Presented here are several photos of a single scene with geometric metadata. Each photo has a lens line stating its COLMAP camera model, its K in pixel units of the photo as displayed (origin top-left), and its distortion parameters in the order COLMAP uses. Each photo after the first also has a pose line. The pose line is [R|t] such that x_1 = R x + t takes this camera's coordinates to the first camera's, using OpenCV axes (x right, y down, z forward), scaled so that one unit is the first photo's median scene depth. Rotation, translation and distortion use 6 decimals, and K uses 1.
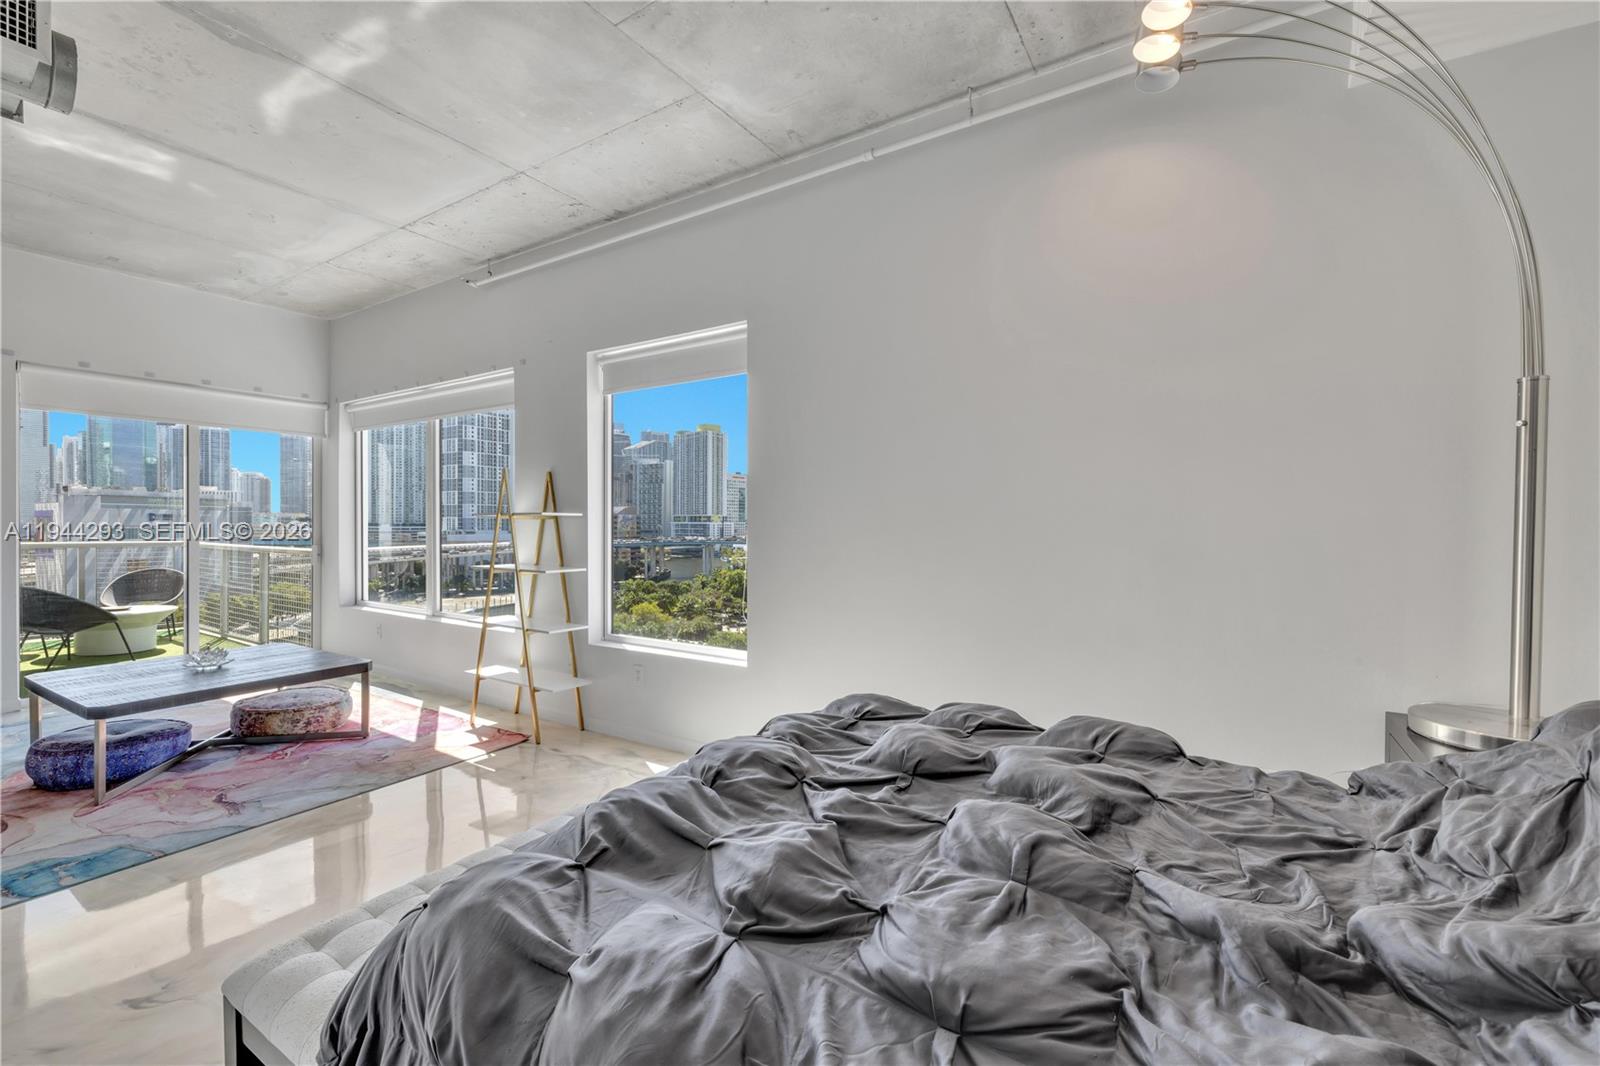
lens RADIAL K [[666.3, 0, 795.9], [0, 666.3, 530.5], [0, 0, 1]] dist [0.000811, -0.000093]
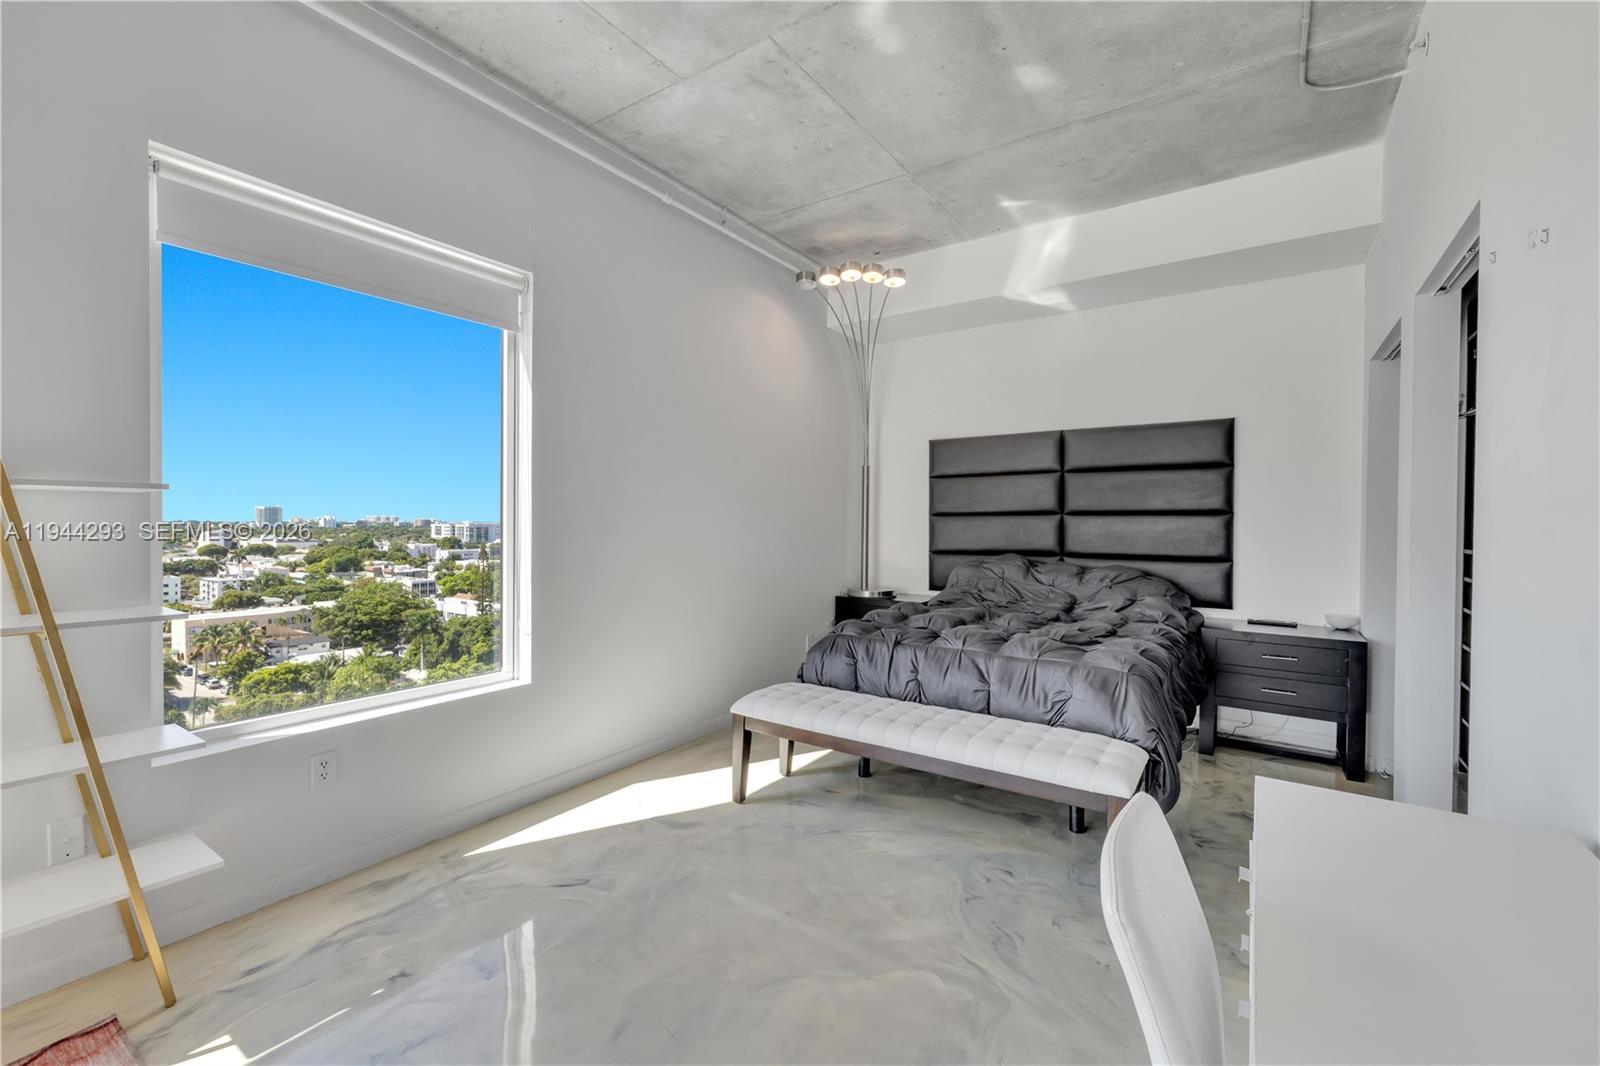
lens RADIAL K [[666.3, 0, 797.0], [0, 666.3, 529.3], [0, 0, 1]] dist [0.000811, -0.000093]
pose [[0.034953, -0.014724, 0.999280, -0.529286], [0.004047, 0.999885, 0.014591, -0.001379], [-0.999381, 0.003535, 0.035009, 0.370025]]
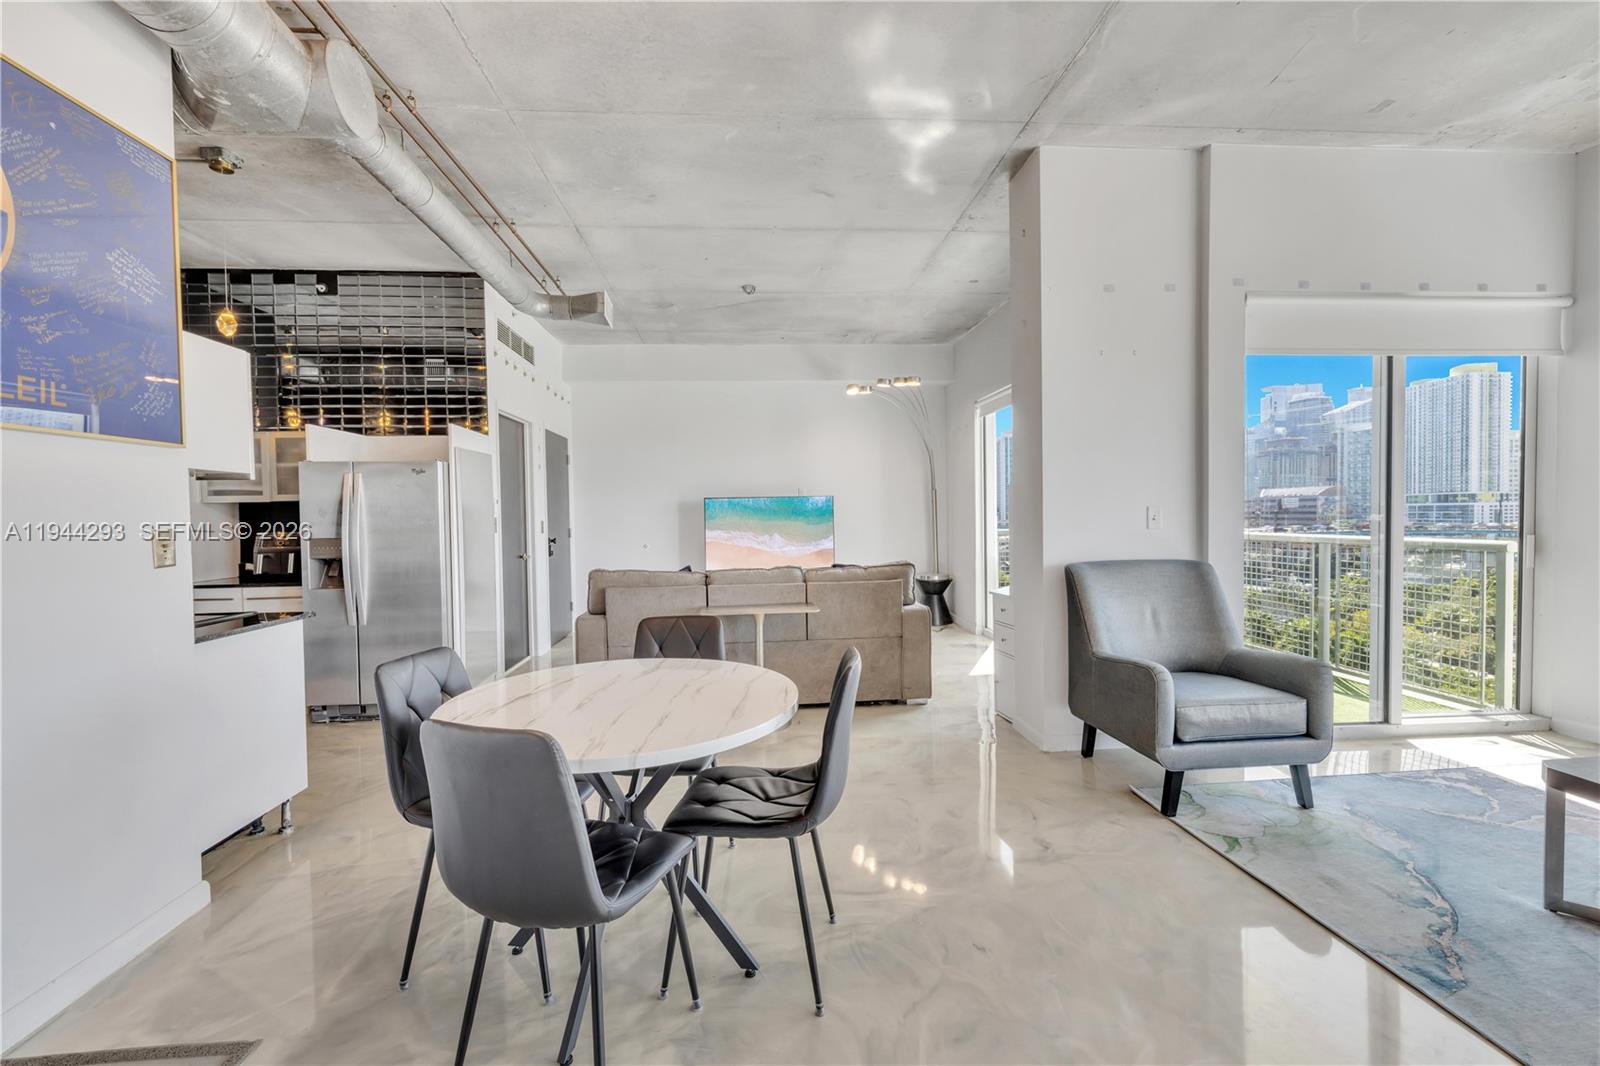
lens RADIAL K [[666.3, 0, 798.1], [0, 666.3, 530.0], [0, 0, 1]] dist [0.000811, -0.000093]
pose [[0.608468, 0.004414, -0.793566, -0.653068], [0.010022, 0.999862, 0.013246, 0.002721], [0.793515, -0.016013, 0.608340, 0.092866]]
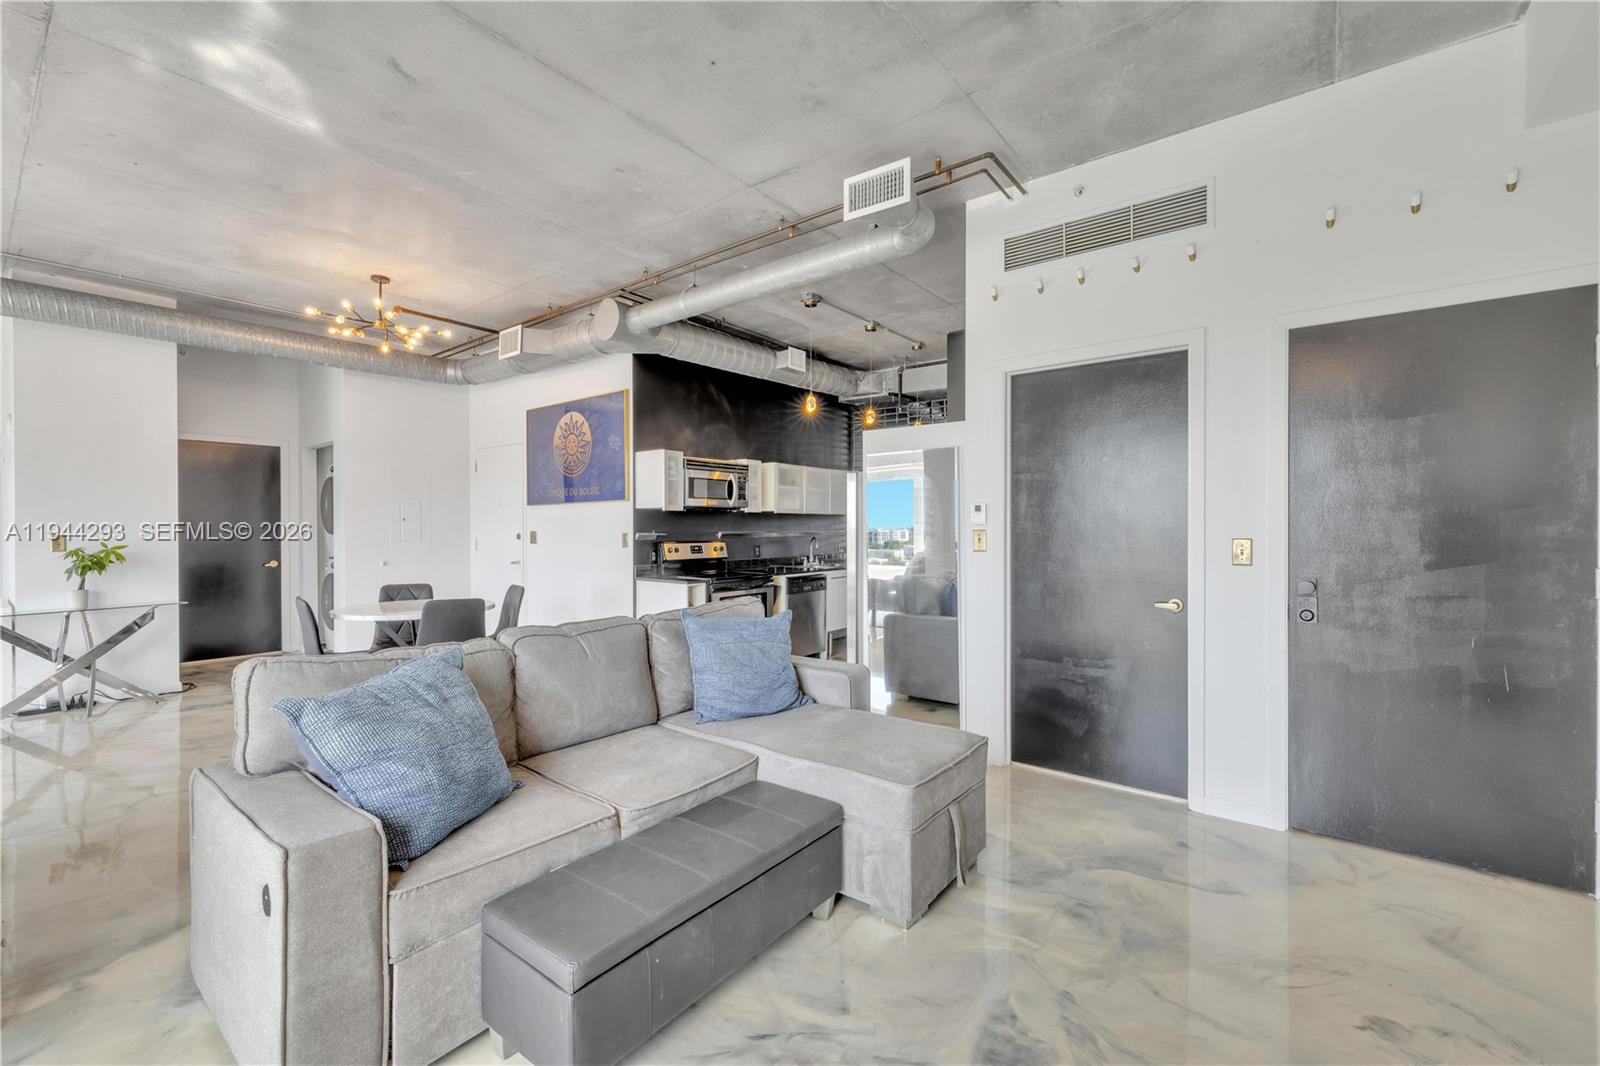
lens RADIAL K [[666.3, 0, 789.9], [0, 666.3, 532.4], [0, 0, 1]] dist [0.000811, -0.000093]
pose [[-0.994354, -0.011367, 0.105505, -1.447755], [-0.010044, 0.999864, 0.013070, -0.009140], [-0.105639, 0.011937, -0.994333, 0.925546]]
